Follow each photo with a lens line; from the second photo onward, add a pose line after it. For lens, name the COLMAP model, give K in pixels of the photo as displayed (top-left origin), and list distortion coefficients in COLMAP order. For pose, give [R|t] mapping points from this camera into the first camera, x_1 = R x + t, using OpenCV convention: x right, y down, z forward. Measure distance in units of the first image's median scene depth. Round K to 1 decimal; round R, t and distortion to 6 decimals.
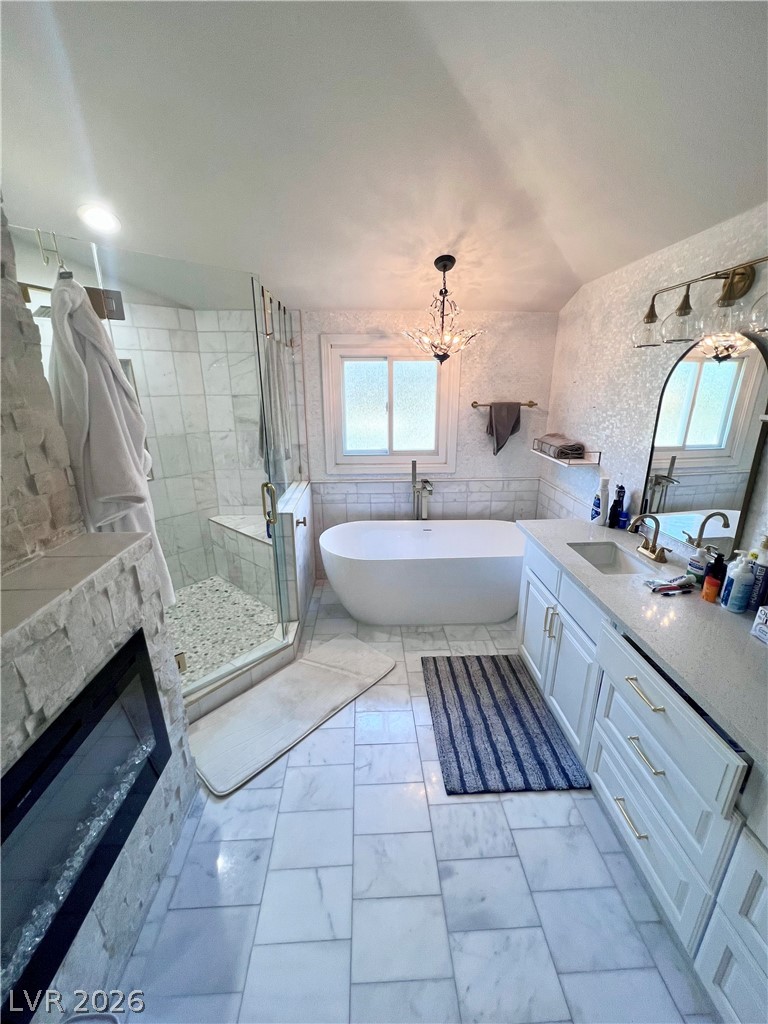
lens RADIAL K [[408.0, 0, 382.9], [0, 408.0, 509.1], [0, 0, 1]] dist [-0.001275, 0.000202]
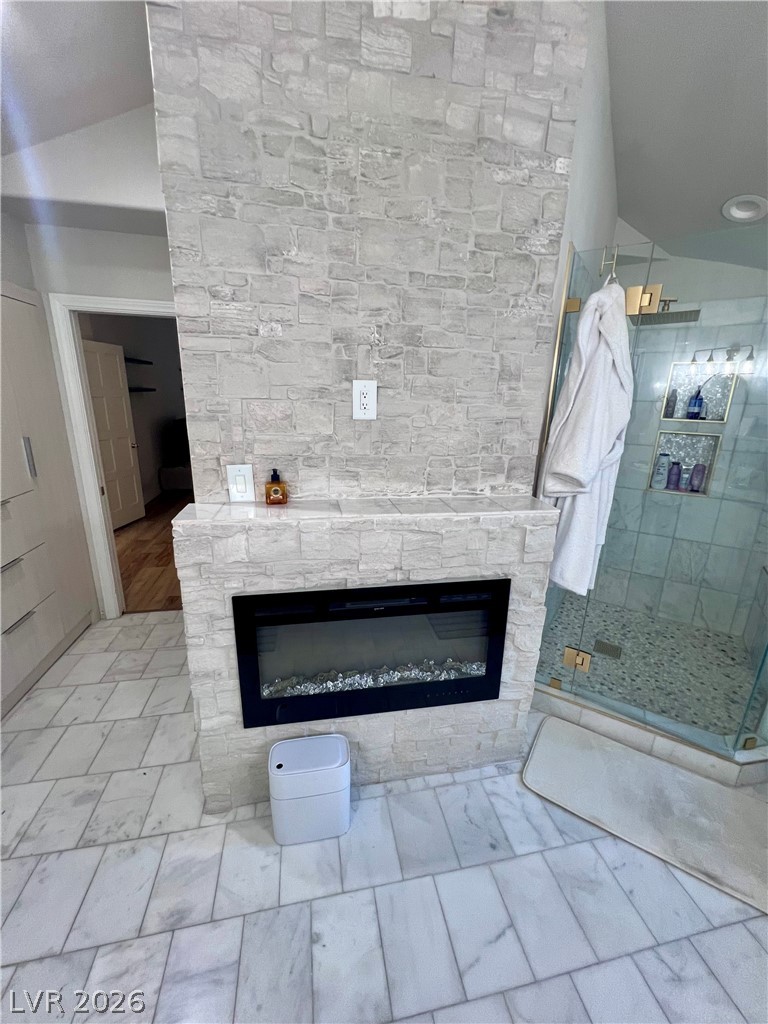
lens RADIAL K [[408.0, 0, 382.9], [0, 408.0, 509.1], [0, 0, 1]] dist [-0.001275, 0.000202]
pose [[0.145392, 0.275819, -0.950150, 0.205609], [-0.320775, 0.921619, 0.218451, -0.016012], [0.935930, 0.273024, 0.222472, 0.172249]]
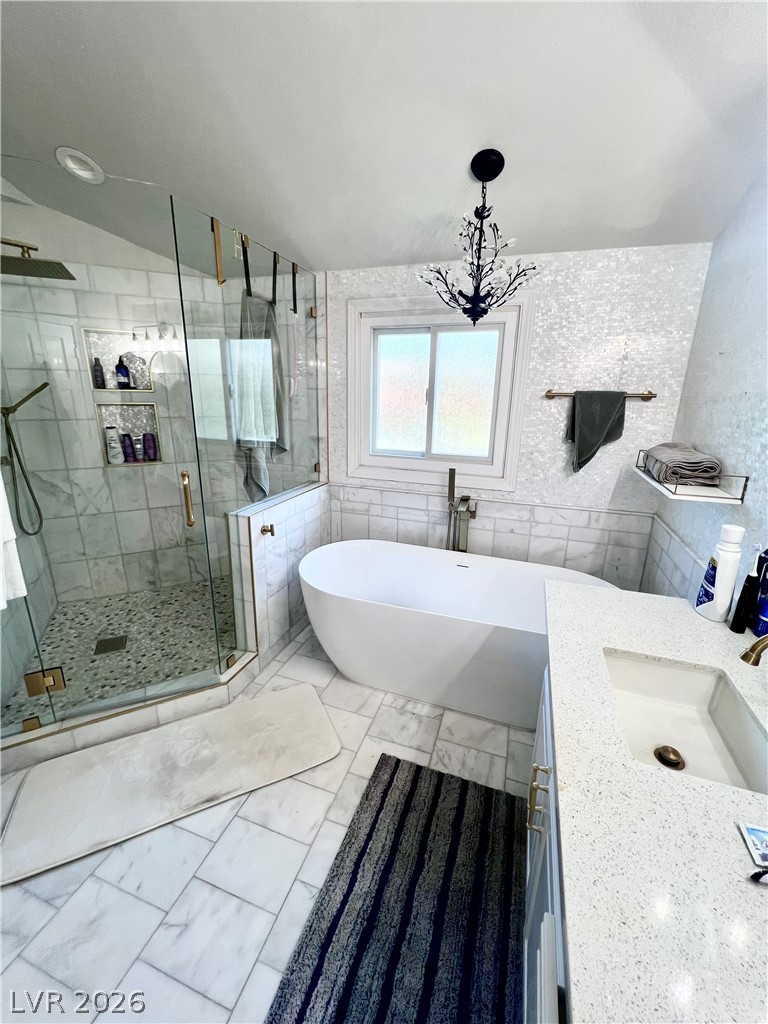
lens RADIAL K [[408.8, 0, 384.2], [0, 408.8, 510.0], [0, 0, 1]] dist [-0.000791, 0.000137]
pose [[0.930470, 0.123748, -0.344835, 0.272469], [-0.133395, 0.991054, -0.004288, -0.032355], [0.341219, 0.049989, 0.938653, 0.336832]]
